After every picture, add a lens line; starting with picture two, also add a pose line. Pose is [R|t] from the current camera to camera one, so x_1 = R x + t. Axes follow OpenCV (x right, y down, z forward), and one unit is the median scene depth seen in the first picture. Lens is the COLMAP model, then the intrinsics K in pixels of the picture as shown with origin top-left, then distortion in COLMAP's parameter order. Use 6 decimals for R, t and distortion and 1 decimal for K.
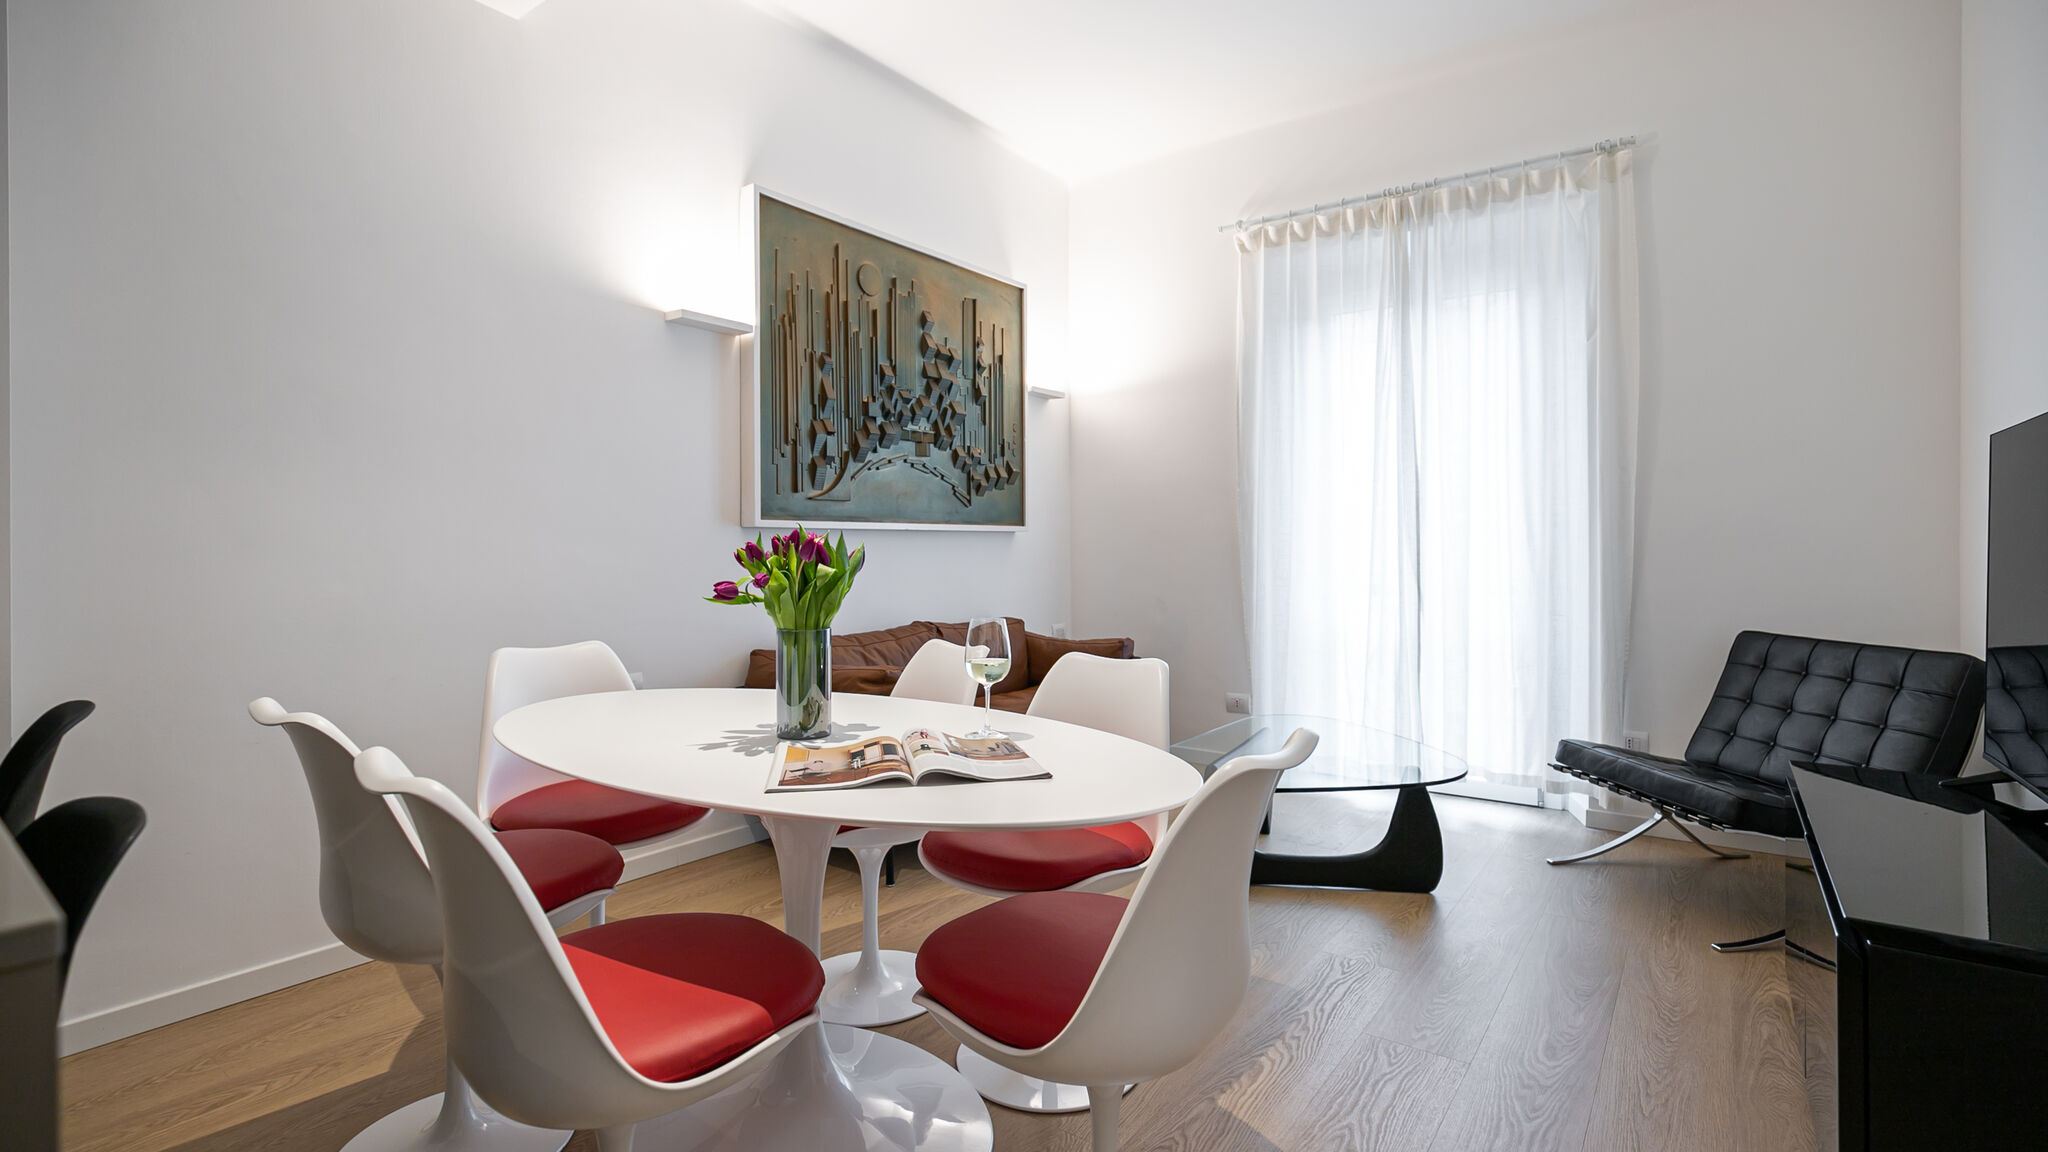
lens RADIAL K [[933.9, 0, 1004.6], [0, 933.9, 550.3], [0, 0, 1]] dist [-0.014189, 0.004387]
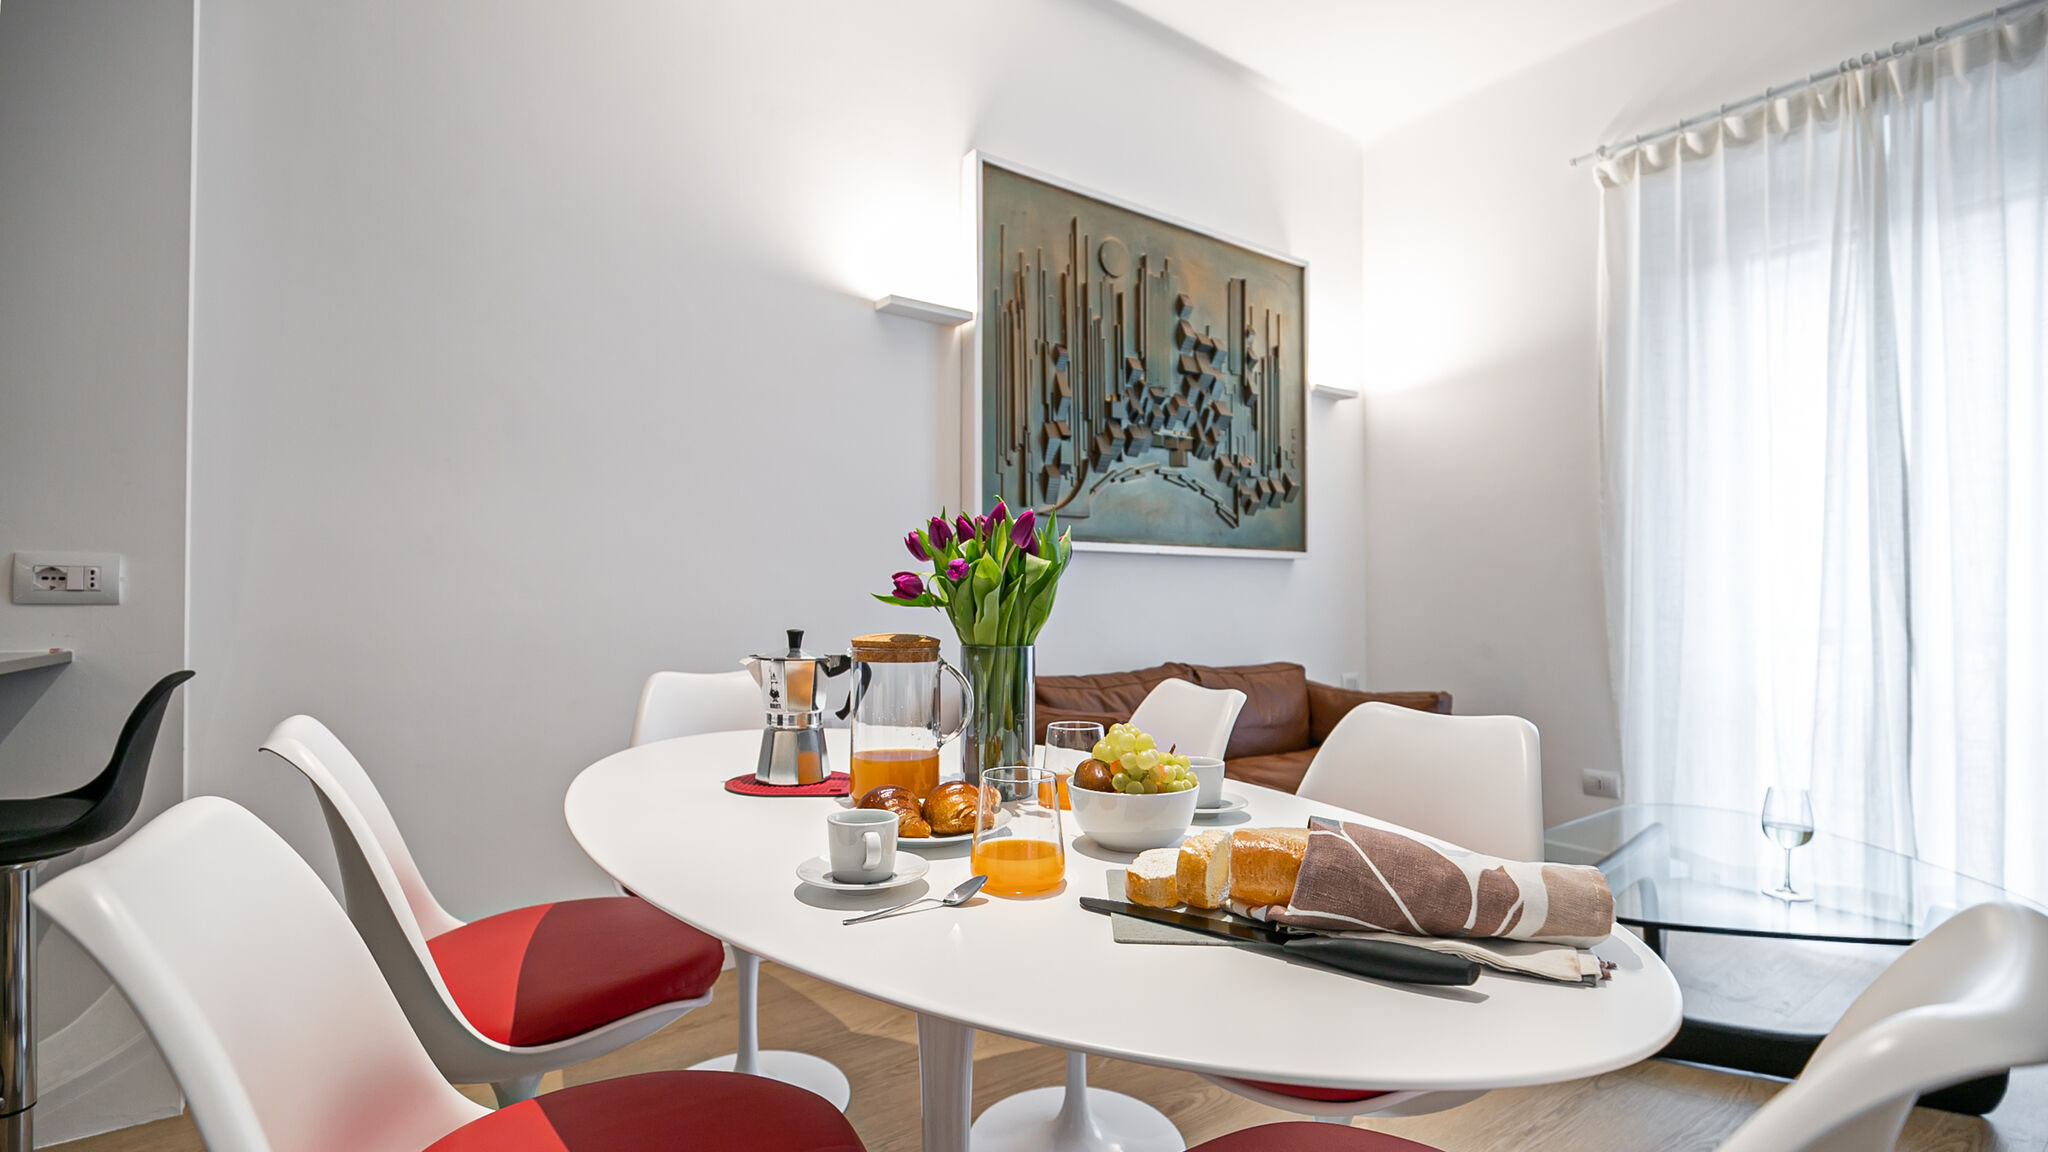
lens RADIAL K [[933.9, 0, 1009.3], [0, 933.9, 586.5], [0, 0, 1]] dist [-0.014189, 0.004387]
pose [[0.957305, 0.002297, -0.289070, 0.009943], [-0.006725, 0.999875, -0.014326, 0.020692], [0.289001, 0.015659, 0.957201, 0.155863]]
